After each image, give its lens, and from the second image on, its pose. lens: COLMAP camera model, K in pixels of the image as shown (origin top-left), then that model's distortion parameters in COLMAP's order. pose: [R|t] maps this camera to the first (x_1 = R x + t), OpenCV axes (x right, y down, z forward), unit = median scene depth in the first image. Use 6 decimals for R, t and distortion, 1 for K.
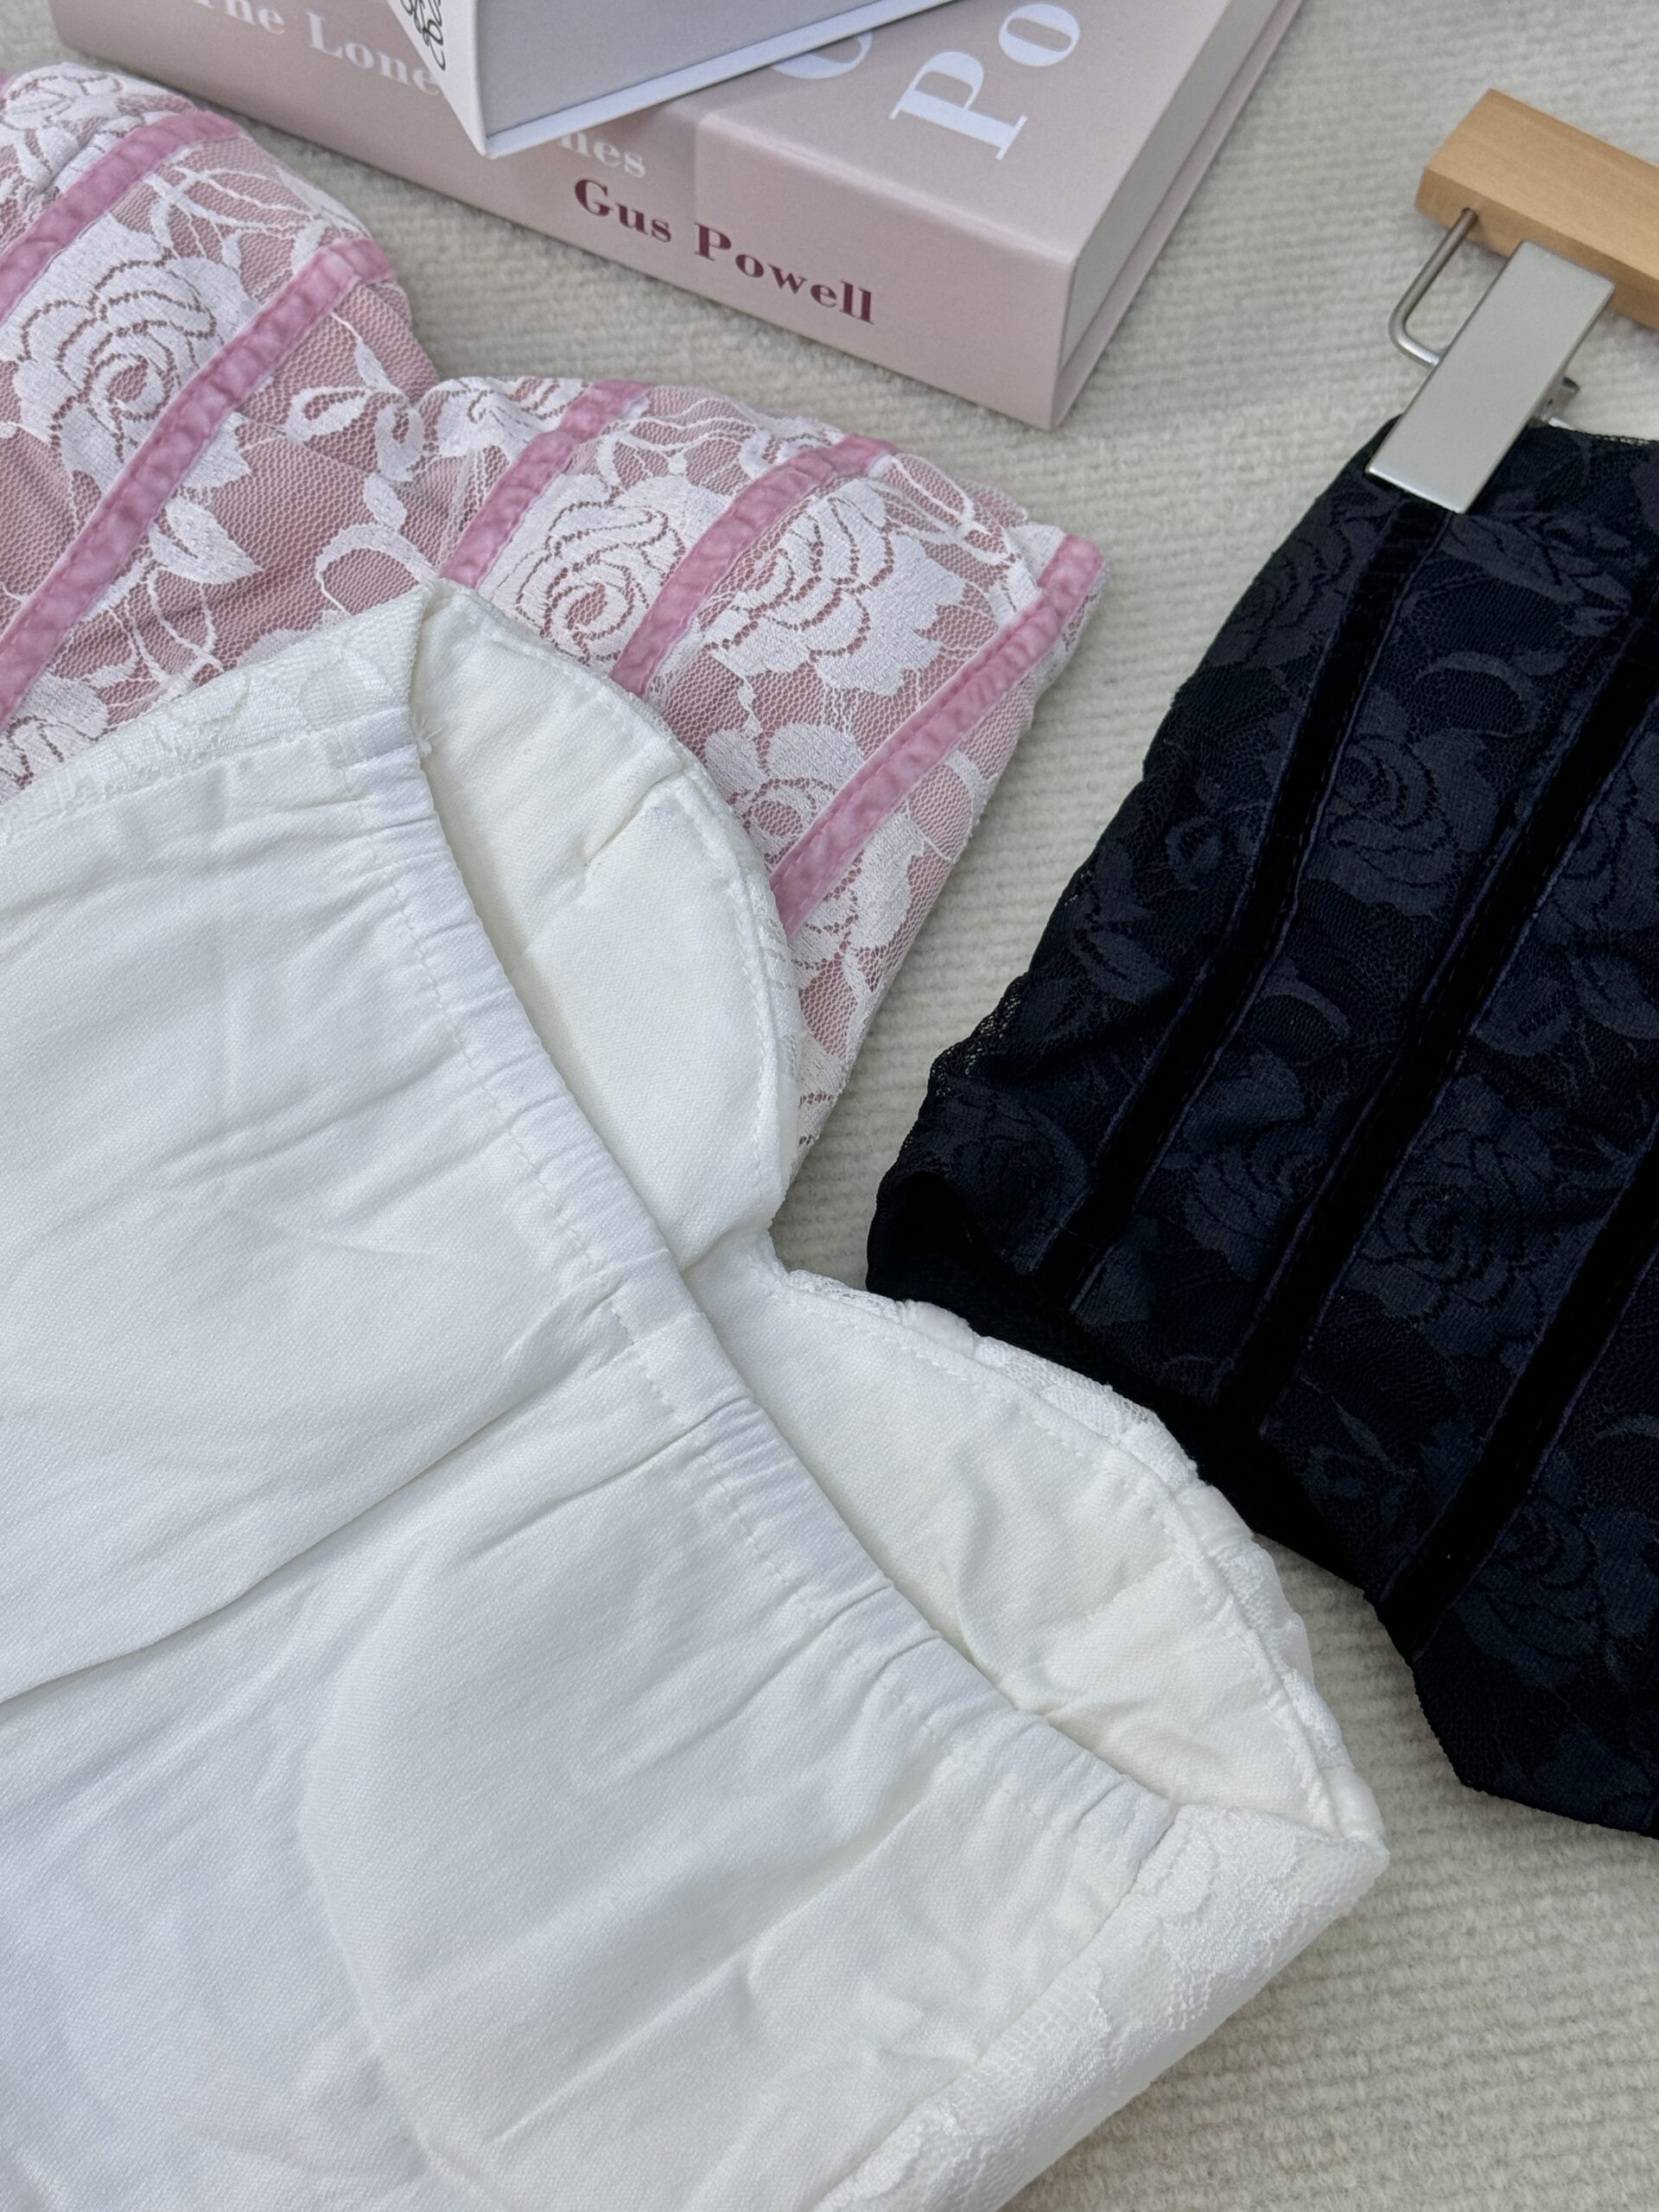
lens RADIAL K [[3572.8, 0, 825.7], [0, 3572.8, 1104.4], [0, 0, 1]] dist [0.138642, 0.000000]
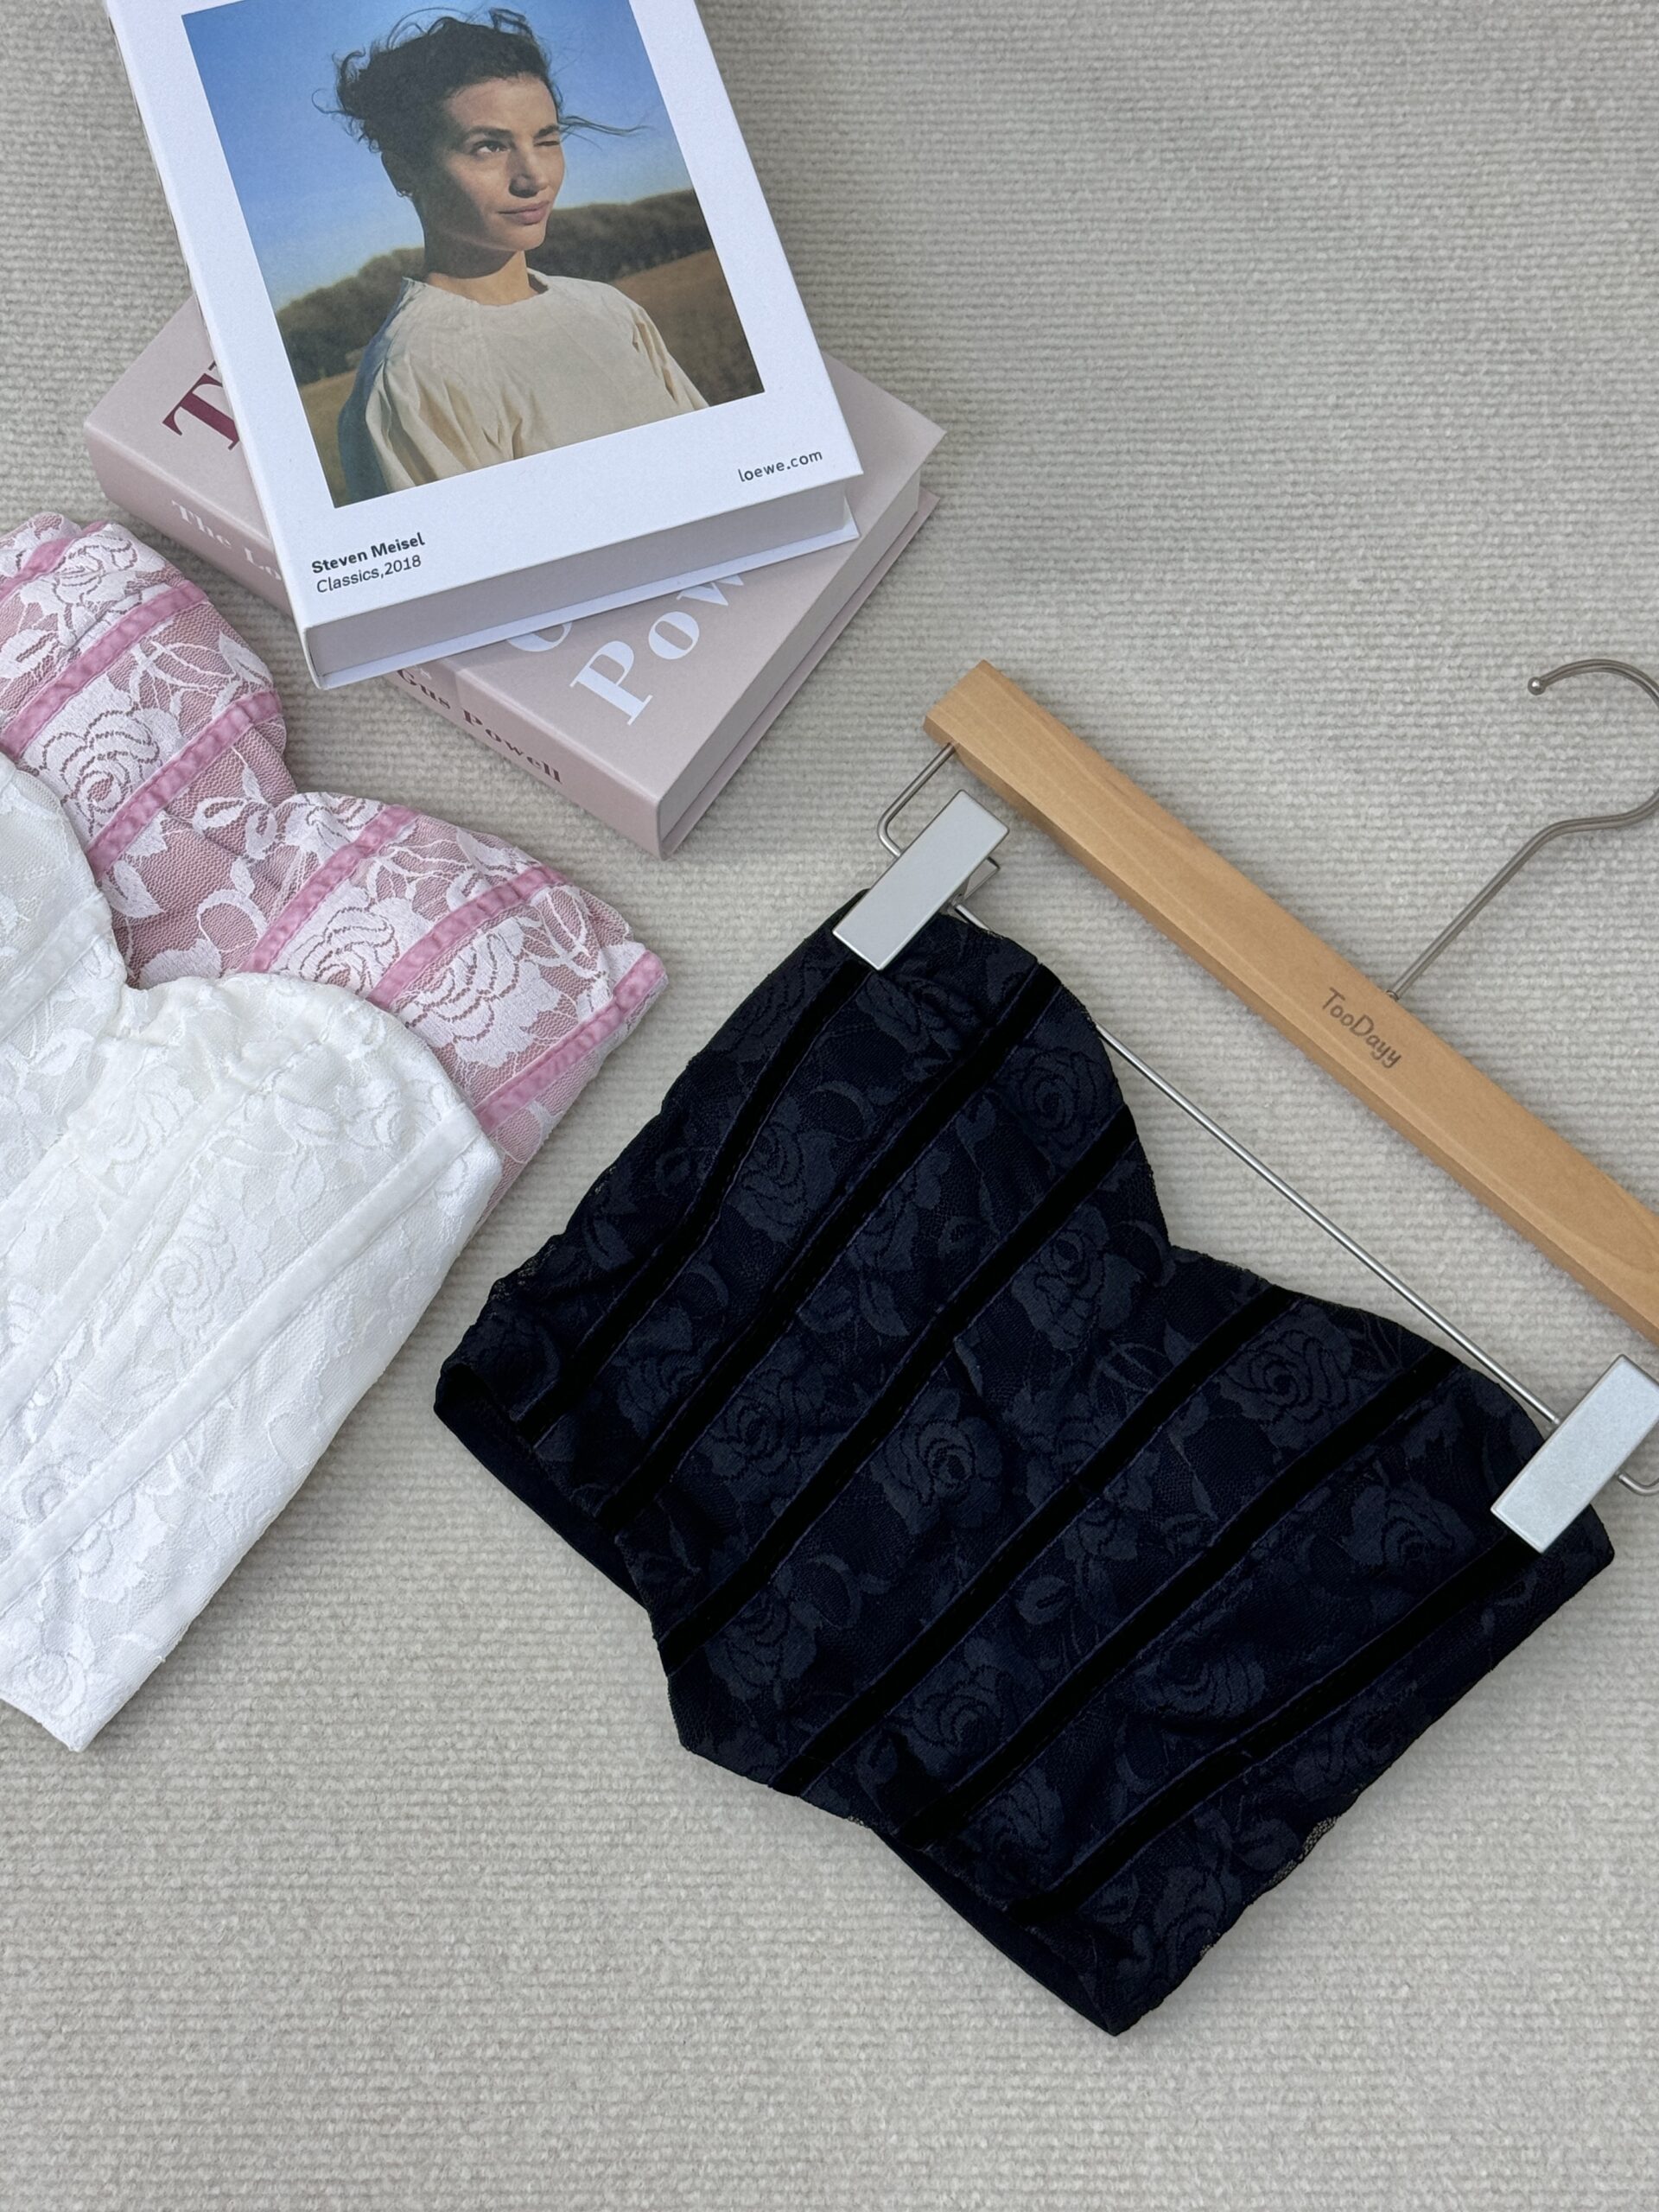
lens RADIAL K [[3572.8, 0, 819.4], [0, 3572.8, 1099.3], [0, 0, 1]] dist [0.138642, 0.000000]
pose [[0.986424, 0.145137, -0.076824, 0.287295], [-0.127729, 0.972140, 0.196545, -0.431643], [0.103209, -0.184064, 0.977481, -0.632927]]
